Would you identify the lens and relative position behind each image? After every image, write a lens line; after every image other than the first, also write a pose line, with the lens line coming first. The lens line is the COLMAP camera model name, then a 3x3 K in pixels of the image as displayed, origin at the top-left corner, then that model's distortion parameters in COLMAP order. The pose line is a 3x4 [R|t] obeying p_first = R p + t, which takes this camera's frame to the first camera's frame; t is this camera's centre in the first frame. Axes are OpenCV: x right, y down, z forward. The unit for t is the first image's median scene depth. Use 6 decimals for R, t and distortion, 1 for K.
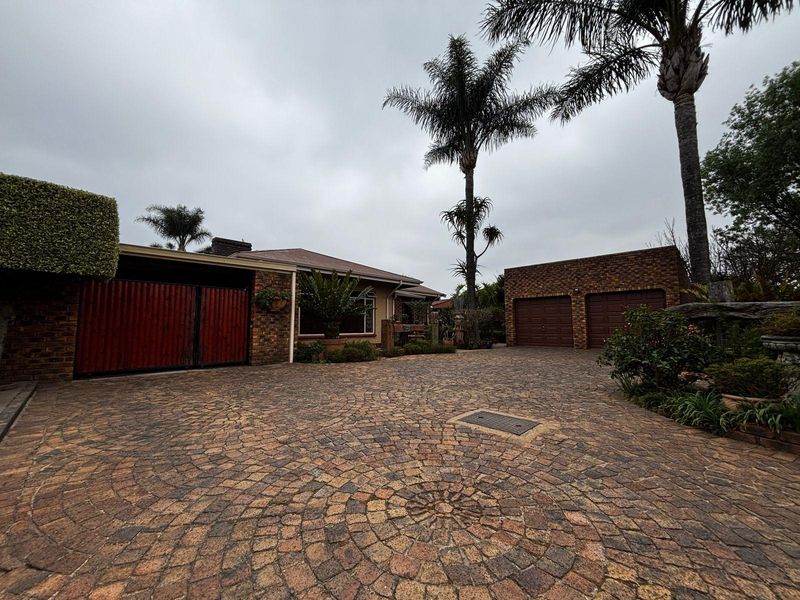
lens RADIAL K [[321.7, 0, 400.0], [0, 321.7, 300.0], [0, 0, 1]] dist [-0.001363, -0.000400]
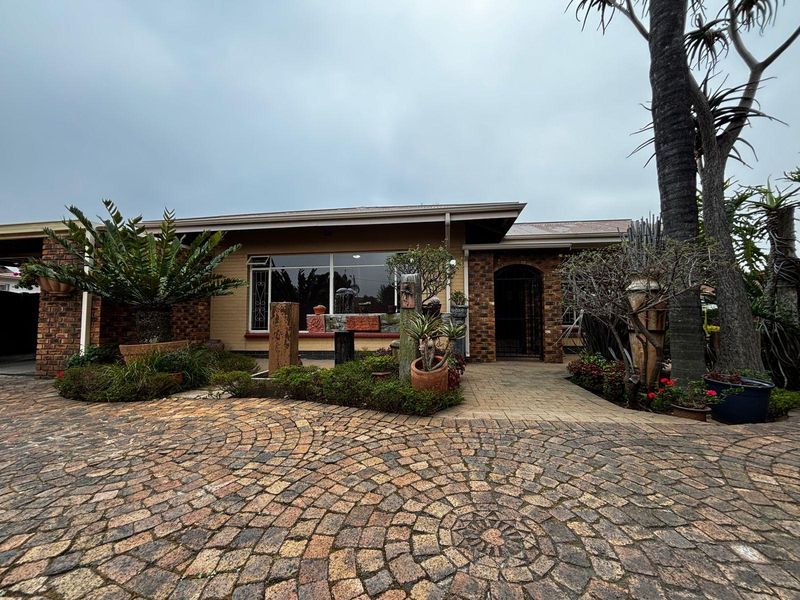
lens RADIAL K [[312.0, 0, 400.0], [0, 312.0, 300.0], [0, 0, 1]] dist [-0.000936, -0.000107]
pose [[0.611248, -0.043819, -0.790225, 0.543051], [0.072894, 0.997339, 0.001081, 0.097169], [0.788075, -0.058263, 0.612816, 1.237139]]
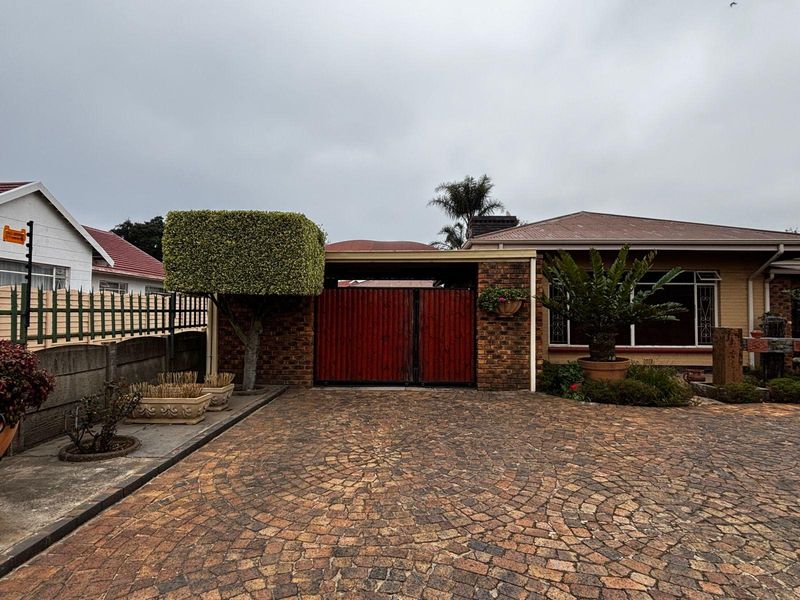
lens RADIAL K [[437.6, 0, 400.0], [0, 437.6, 300.0], [0, 0, 1]] dist [-0.002826, -0.001891]
pose [[0.684127, -0.012997, -0.729247, 0.166838], [0.052669, 0.998111, 0.031621, -0.048857], [0.727459, -0.060042, 0.683519, 0.184623]]
